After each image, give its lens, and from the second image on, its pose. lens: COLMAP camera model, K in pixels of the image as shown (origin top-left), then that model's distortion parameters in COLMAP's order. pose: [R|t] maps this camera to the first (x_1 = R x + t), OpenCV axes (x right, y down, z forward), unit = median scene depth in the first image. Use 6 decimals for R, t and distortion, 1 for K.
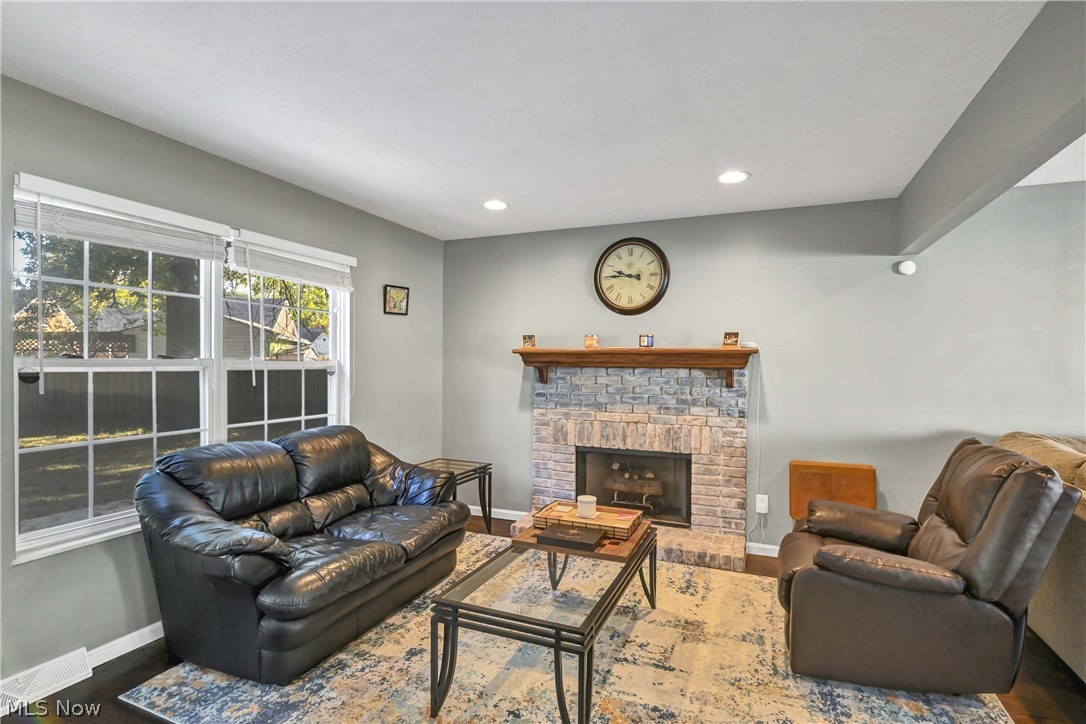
lens RADIAL K [[528.5, 0, 546.6], [0, 528.5, 370.2], [0, 0, 1]] dist [-0.000132, -0.000196]
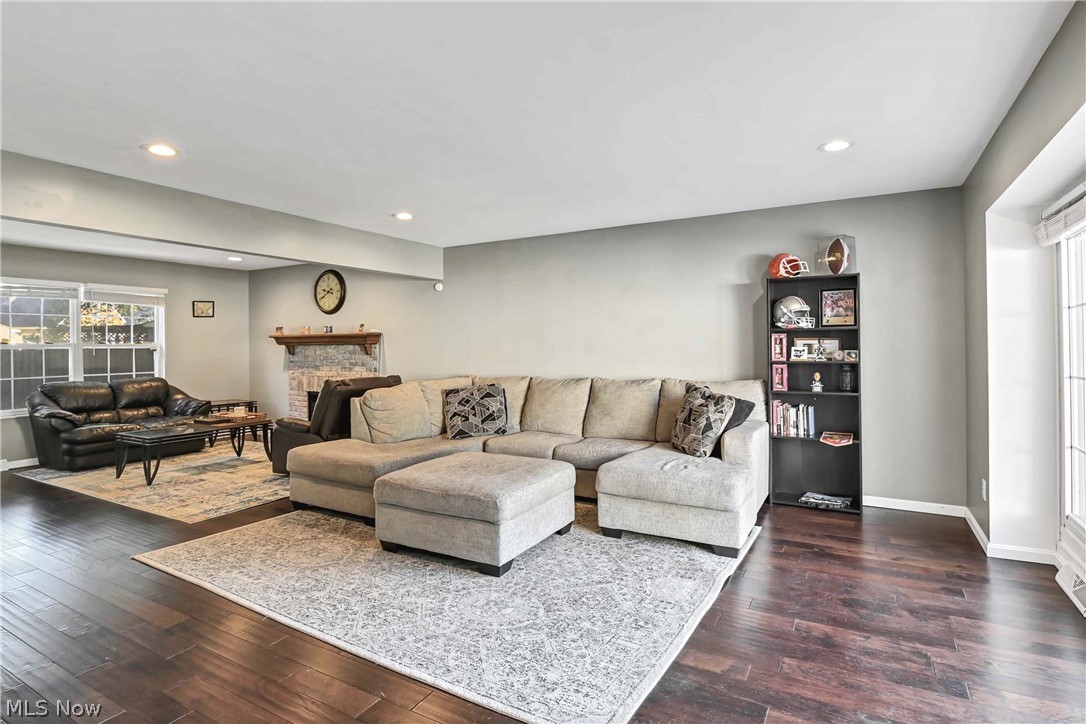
lens RADIAL K [[553.8, 0, 540.2], [0, 553.8, 346.1], [0, 0, 1]] dist [-0.000336, -0.000111]
pose [[0.992852, -0.016922, -0.118149, 1.075953], [0.015740, 0.999816, -0.010926, 0.030685], [0.118313, 0.008988, 0.992936, -0.725623]]
